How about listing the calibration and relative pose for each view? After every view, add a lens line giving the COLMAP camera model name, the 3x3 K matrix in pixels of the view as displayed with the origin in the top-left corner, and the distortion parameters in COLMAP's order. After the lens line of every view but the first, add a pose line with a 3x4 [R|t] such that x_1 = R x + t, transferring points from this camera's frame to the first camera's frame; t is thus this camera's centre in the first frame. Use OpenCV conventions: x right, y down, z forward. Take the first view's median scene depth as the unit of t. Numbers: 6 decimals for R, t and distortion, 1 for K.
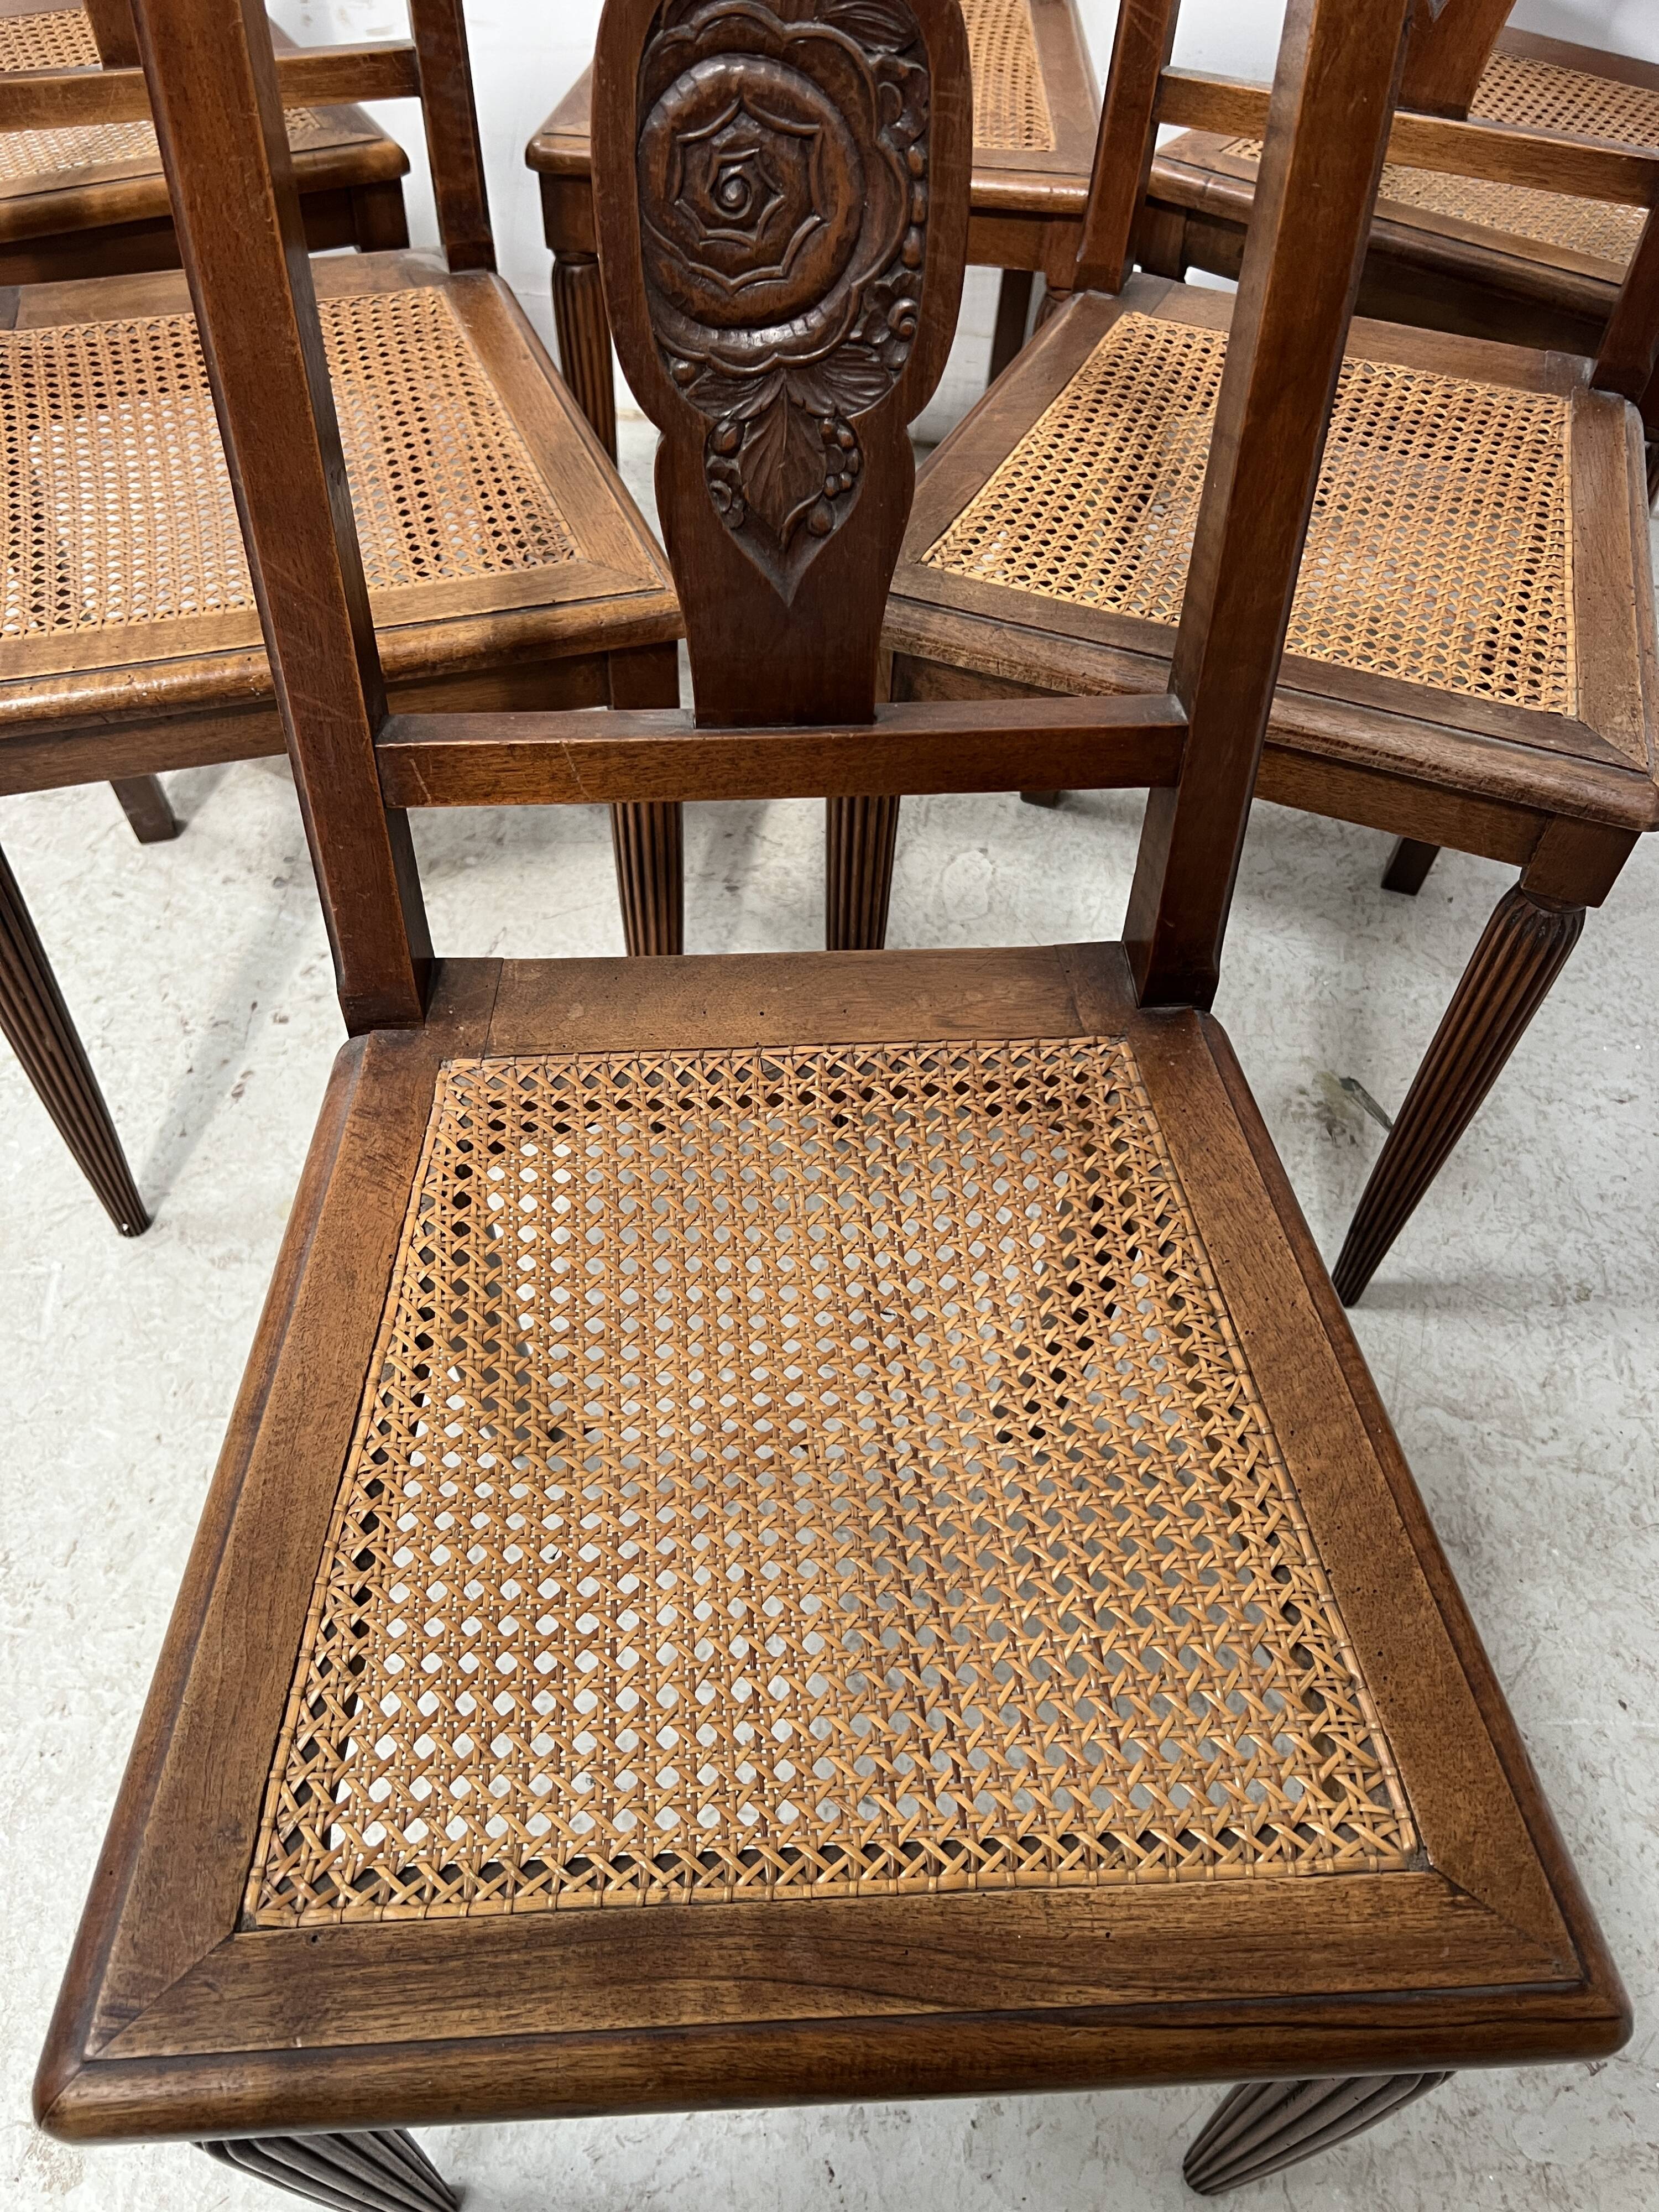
lens RADIAL K [[1666.8, 0, 808.1], [0, 1666.8, 1100.7], [0, 0, 1]] dist [0.063564, -0.087647]
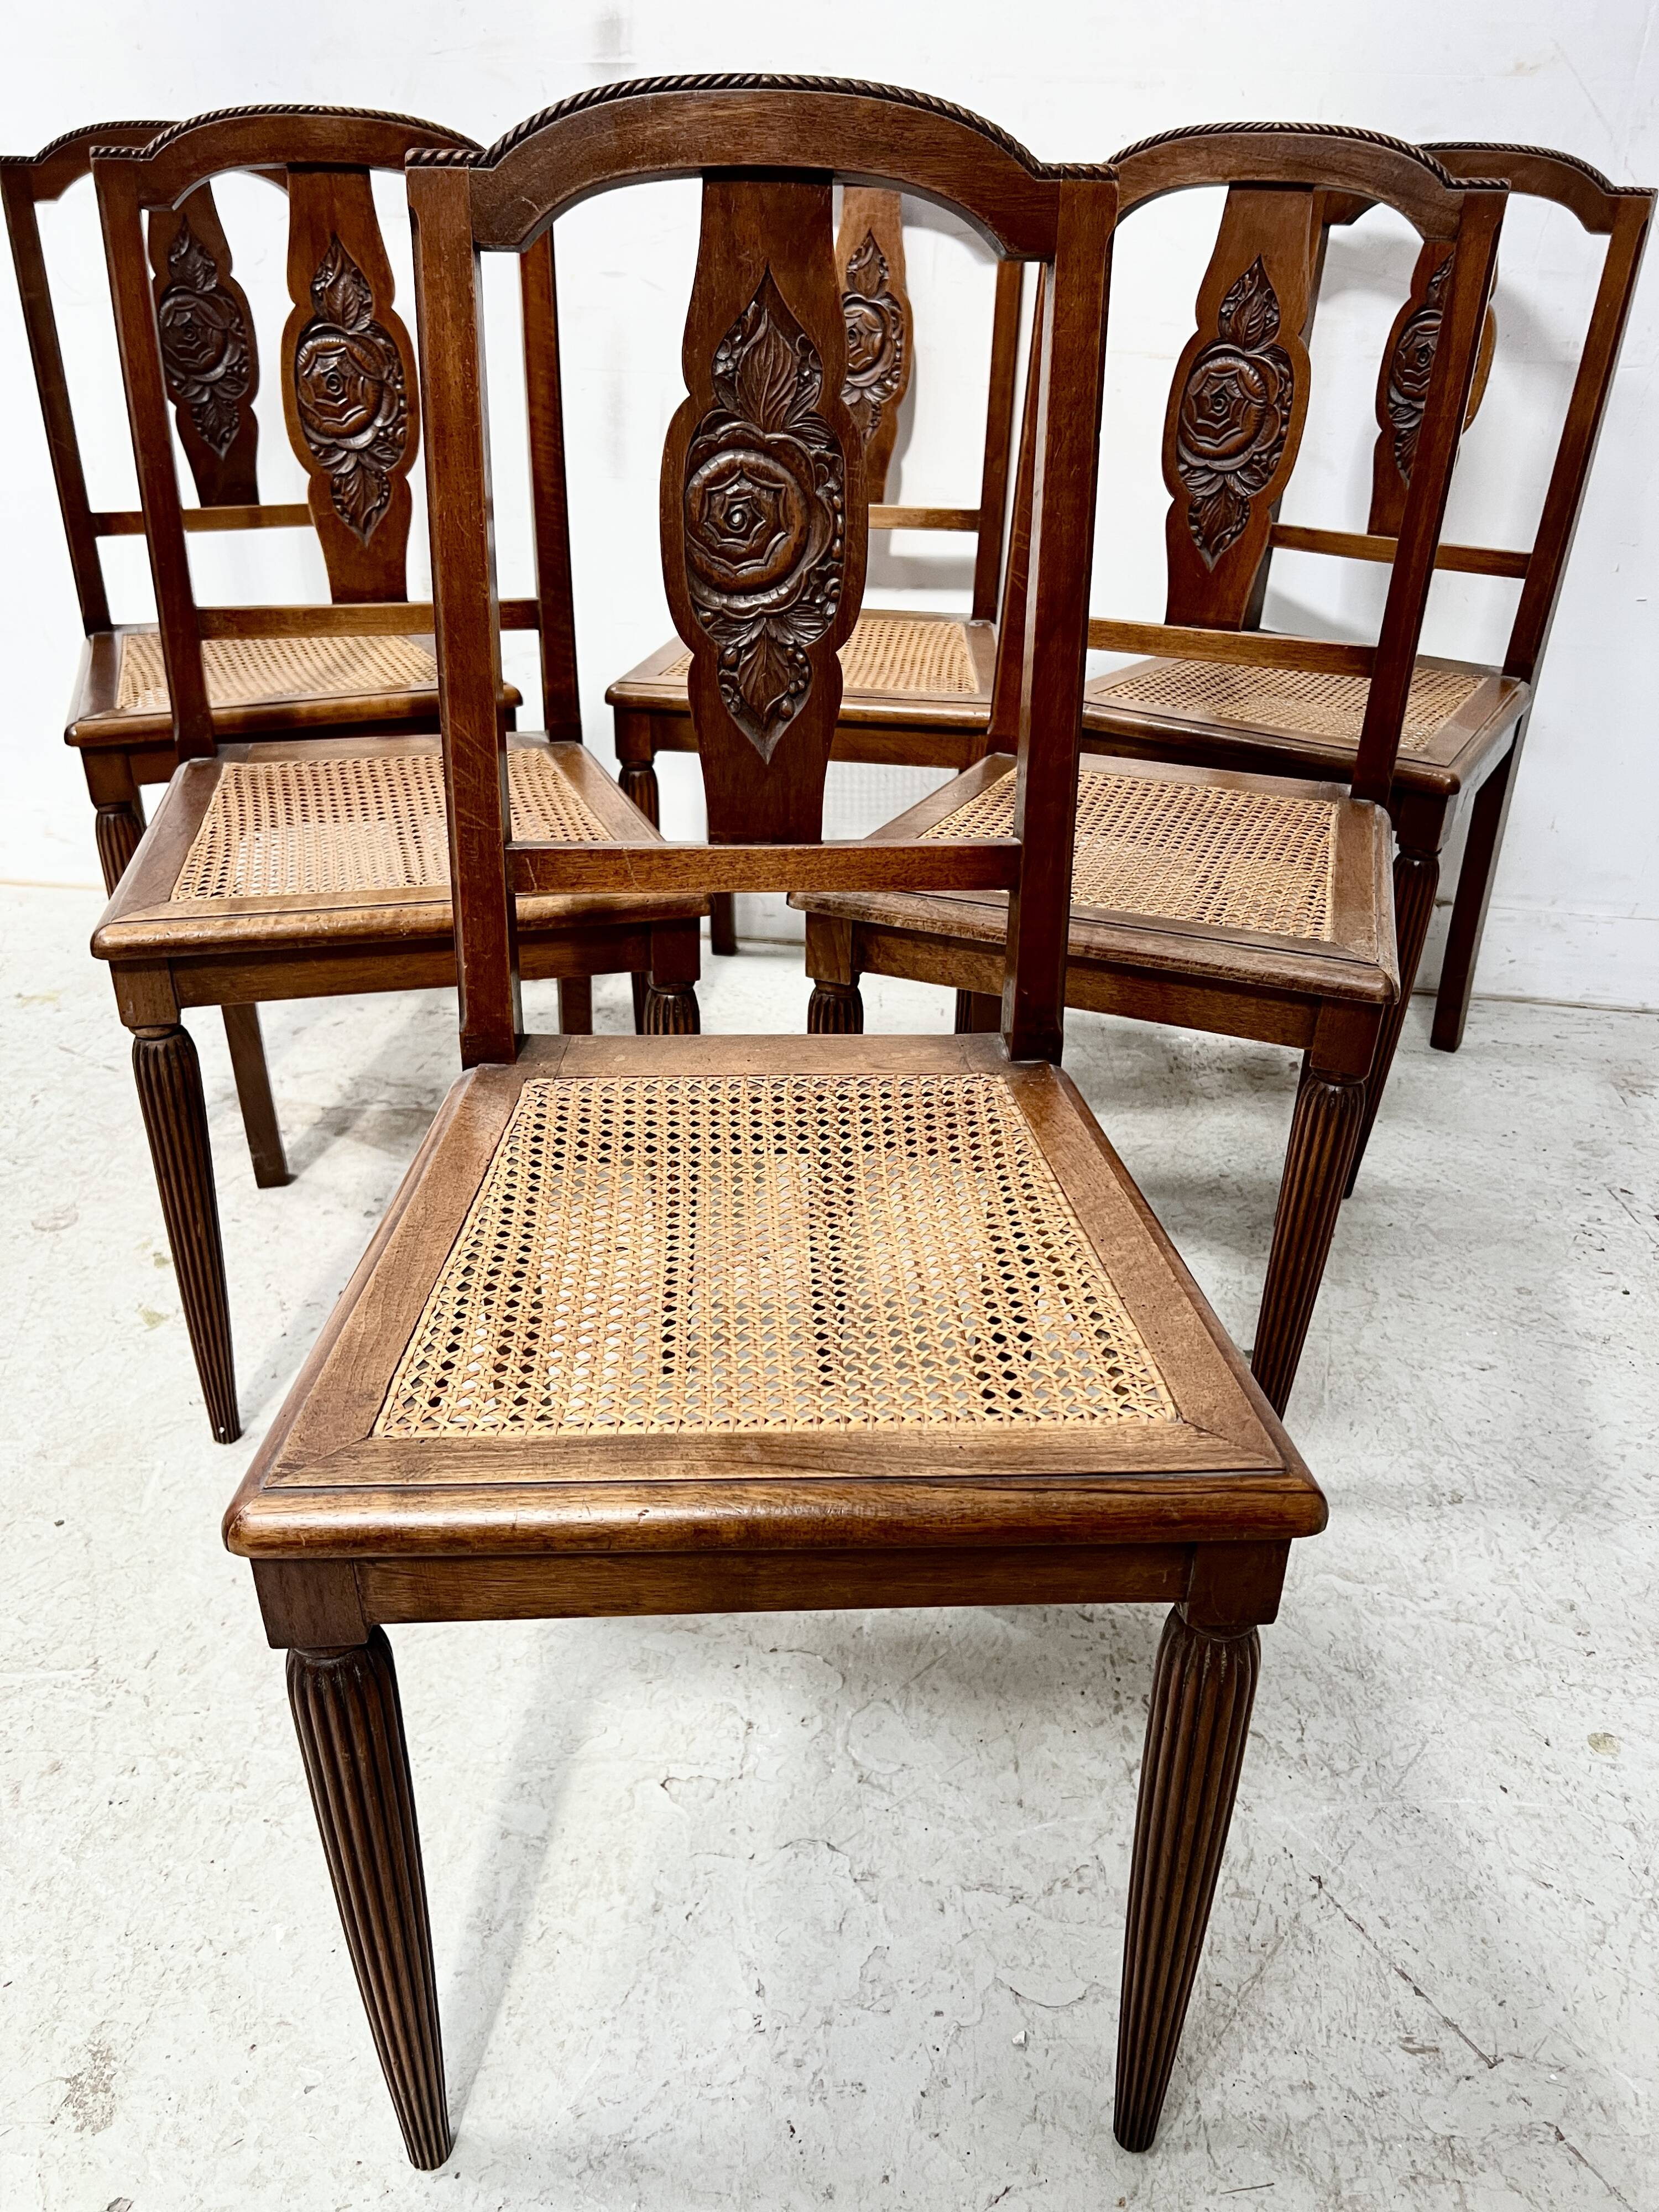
lens RADIAL K [[1665.3, 0, 805.3], [0, 1665.3, 1124.5], [0, 0, 1]] dist [0.054637, -0.071194]
pose [[0.999882, 0.005100, -0.014501, 0.037765], [-0.010095, 0.929255, -0.369302, 0.470847], [0.011591, 0.369404, 0.929196, -0.279387]]
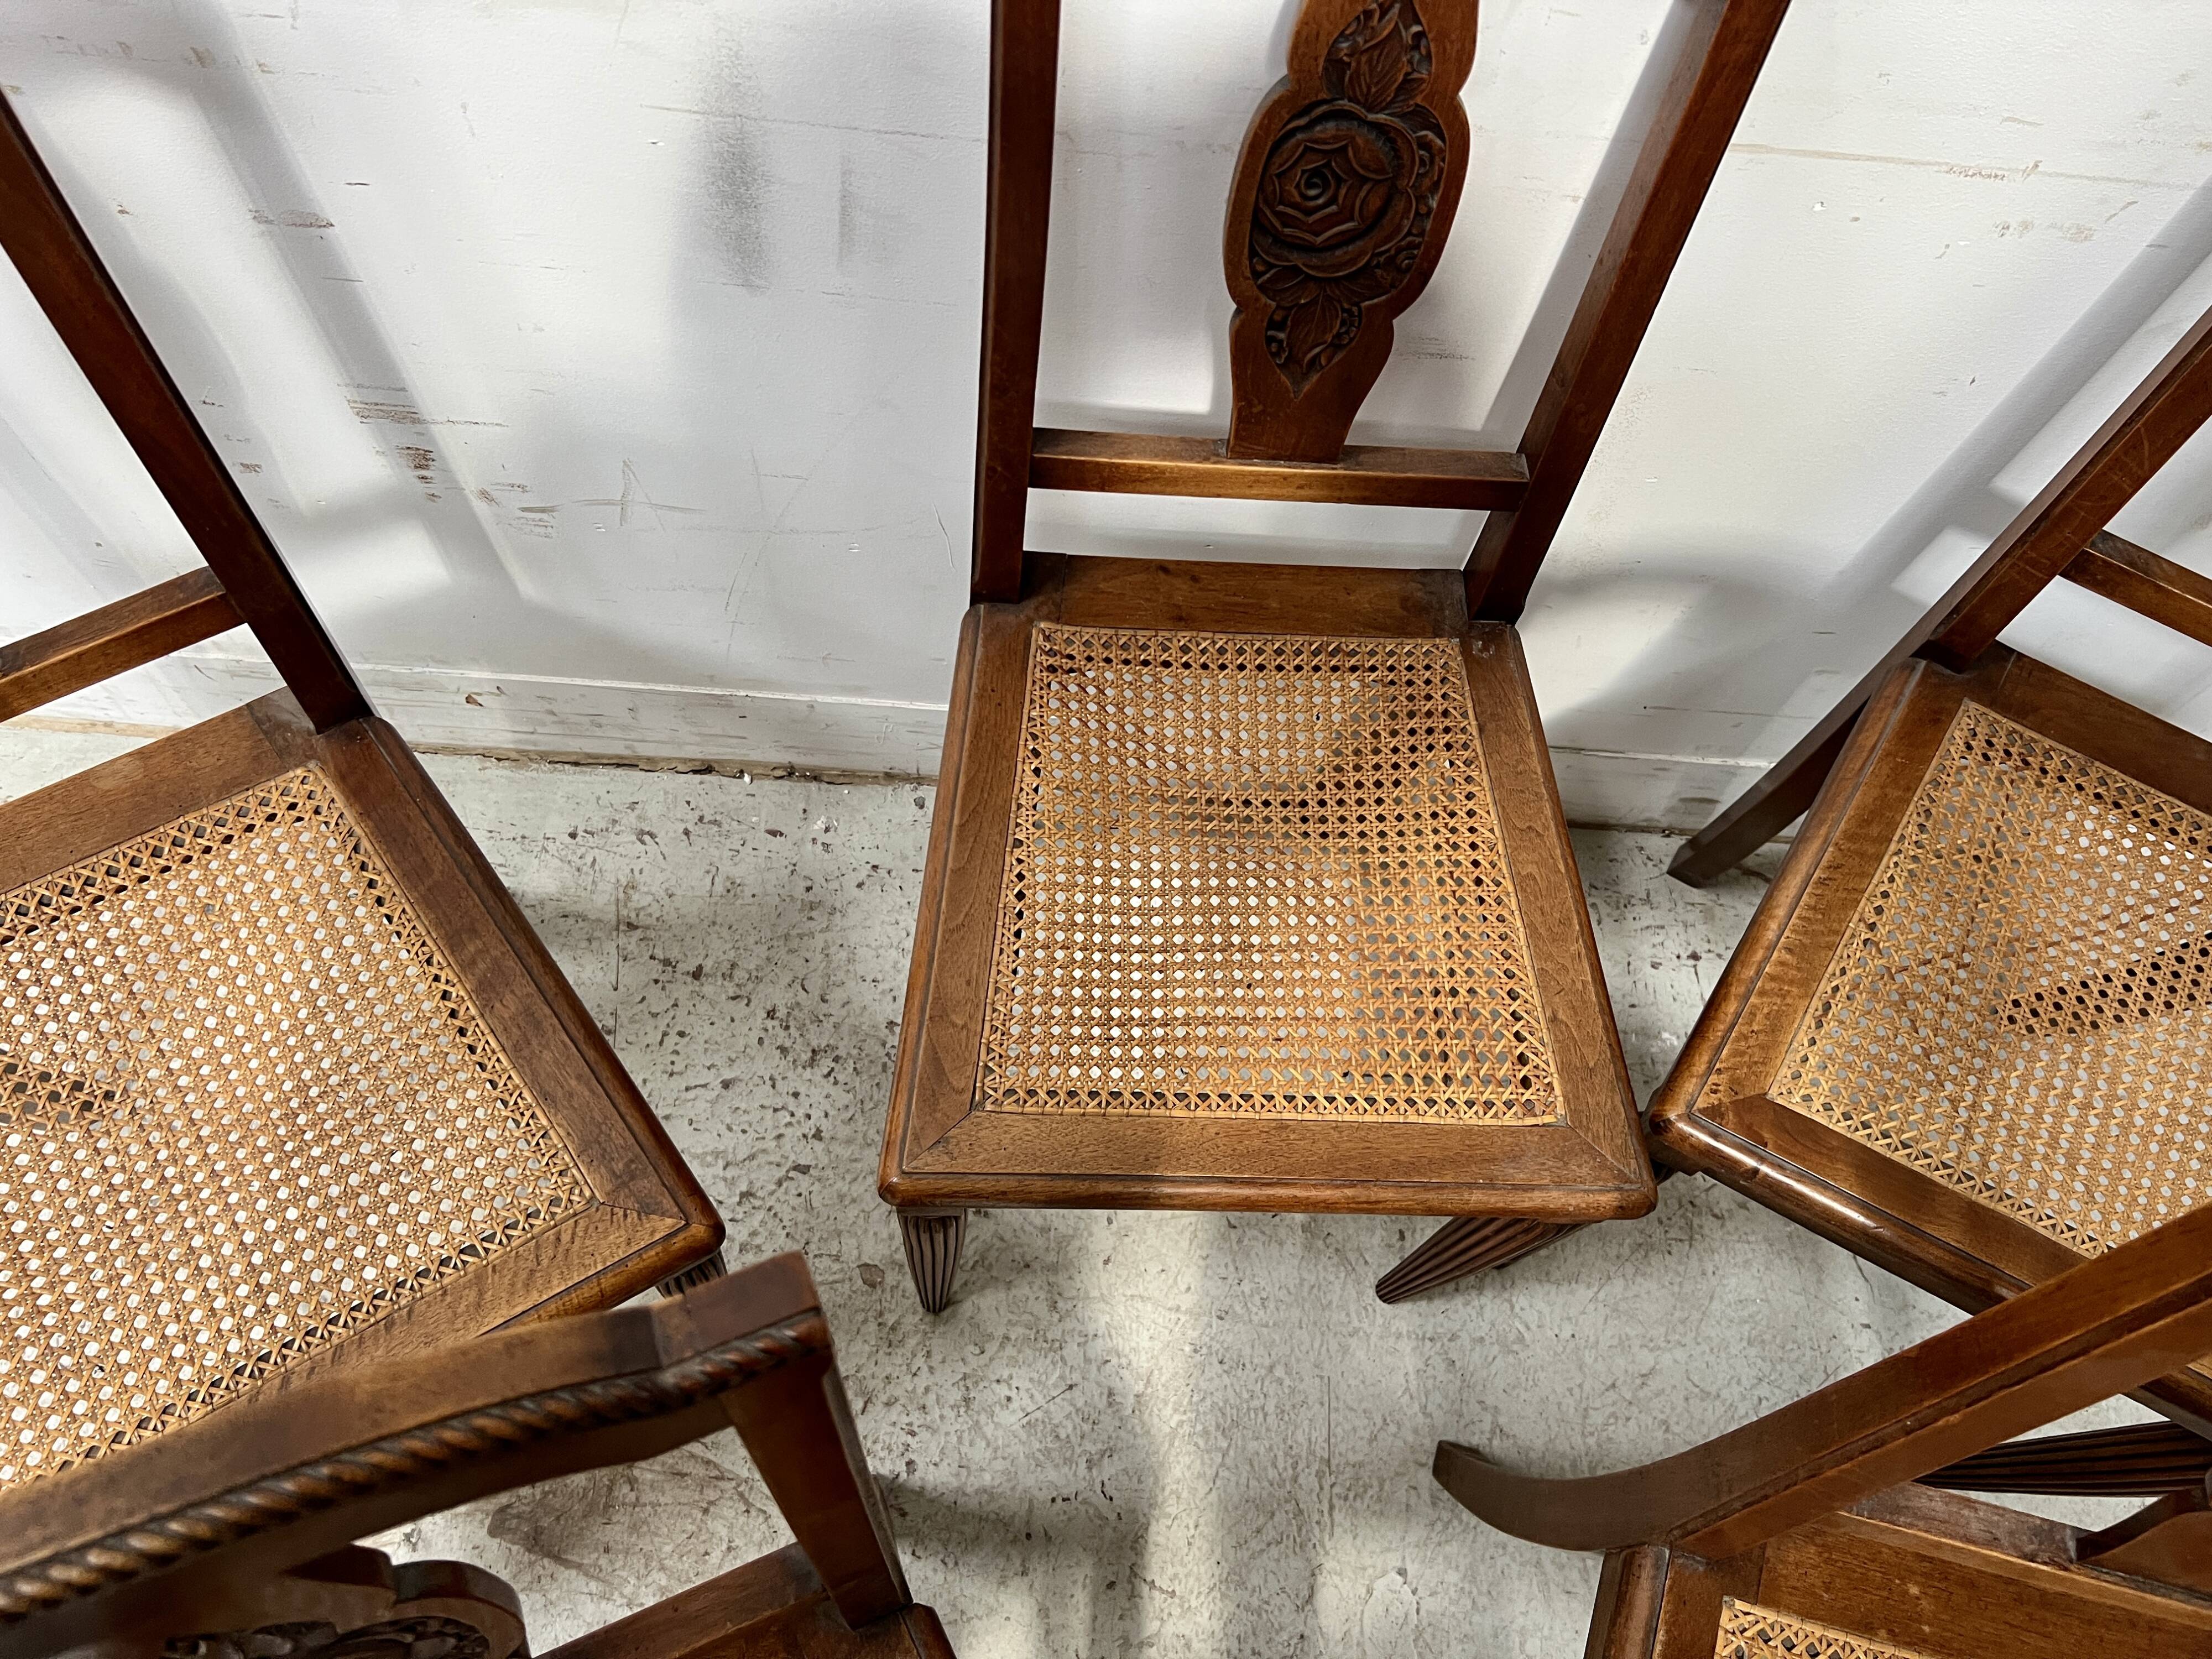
lens RADIAL K [[1668.4, 0, 1106.0], [0, 1668.4, 829.5], [0, 0, 1]] dist [0.069479, -0.094422]
pose [[0.989998, -0.080691, 0.115726, -0.226067], [0.049329, 0.966494, 0.251904, -1.434071], [-0.132174, -0.243676, 0.960808, 0.507633]]
